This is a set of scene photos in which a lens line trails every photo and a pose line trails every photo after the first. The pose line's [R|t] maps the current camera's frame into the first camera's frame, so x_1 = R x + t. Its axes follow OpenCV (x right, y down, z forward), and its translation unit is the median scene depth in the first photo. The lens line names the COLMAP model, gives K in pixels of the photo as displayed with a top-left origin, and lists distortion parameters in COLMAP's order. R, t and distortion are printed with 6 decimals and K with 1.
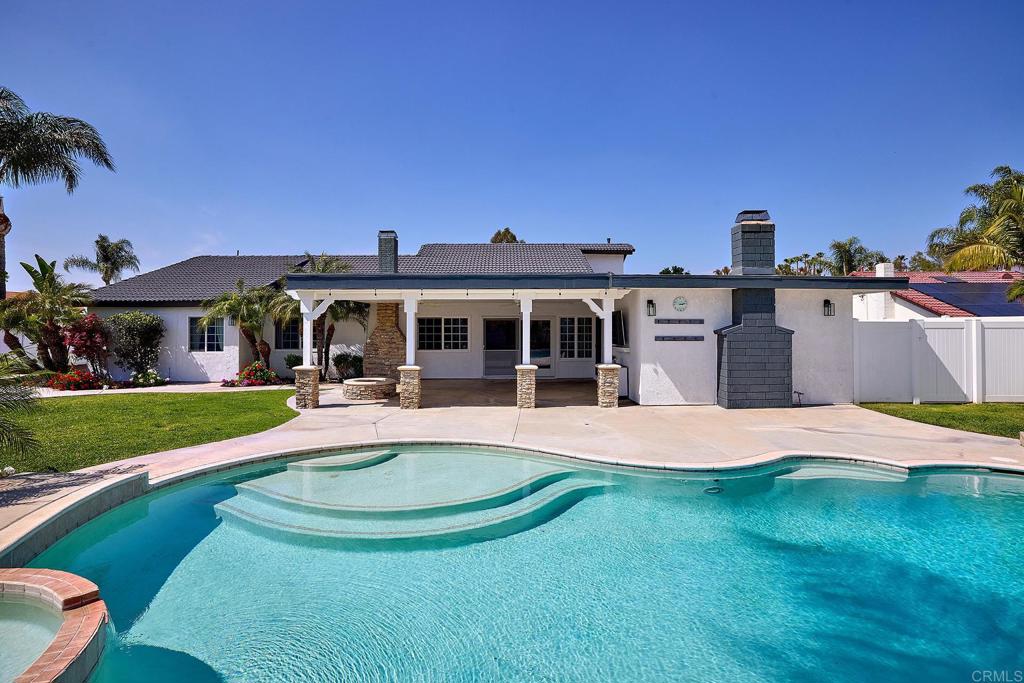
lens RADIAL K [[497.3, 0, 508.1], [0, 497.3, 325.8], [0, 0, 1]] dist [-0.016001, 0.003467]
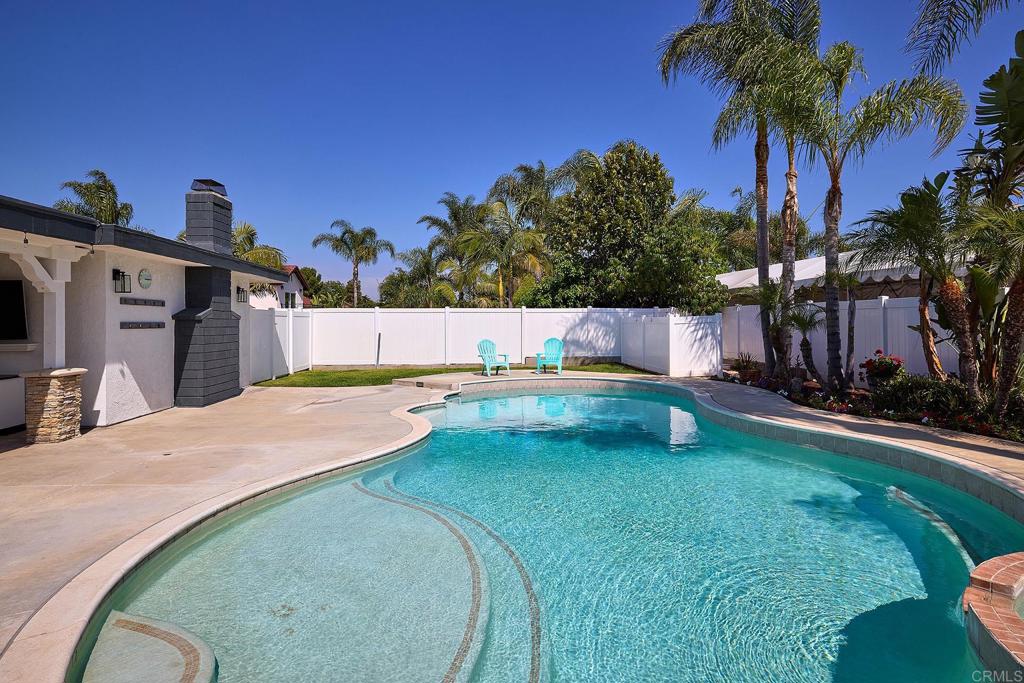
lens RADIAL K [[522.7, 0, 492.8], [0, 522.7, 315.9], [0, 0, 1]] dist [0.001846, -0.000304]
pose [[-0.012784, 0.012562, 0.999839, -0.440192], [0.002161, 0.999919, -0.012535, 0.022520], [-0.999916, 0.002000, -0.012810, 0.489778]]
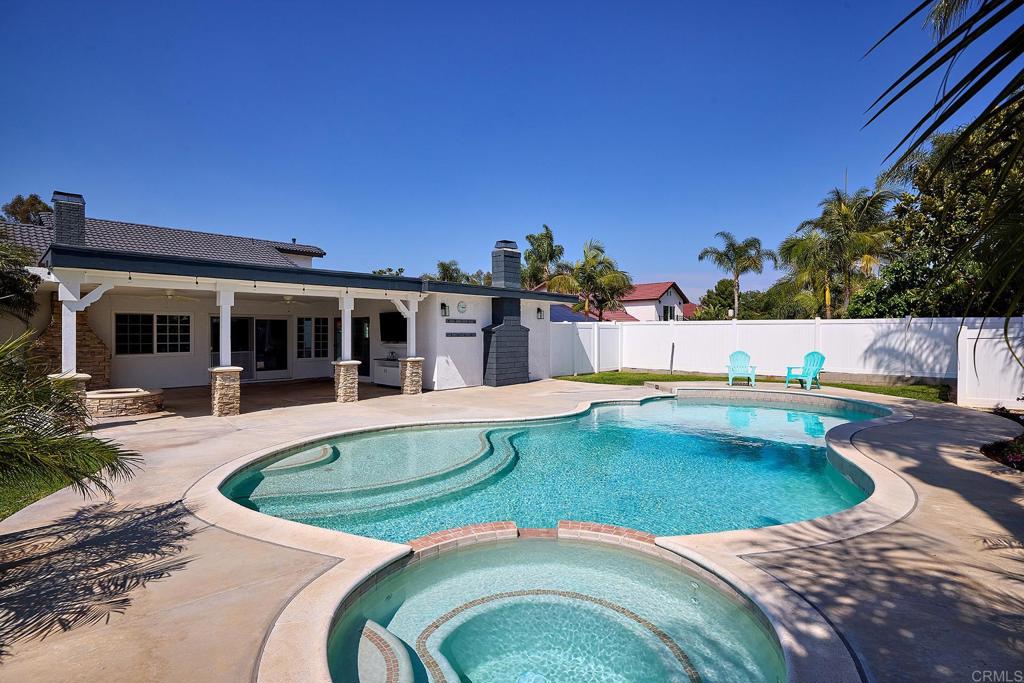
lens RADIAL K [[497.3, 0, 506.6], [0, 497.3, 337.9], [0, 0, 1]] dist [-0.016001, 0.003467]
pose [[0.698725, -0.006844, 0.715358, -0.474083], [-0.002519, 0.999924, 0.012027, 0.017984], [-0.715386, -0.010206, 0.698655, 0.039208]]
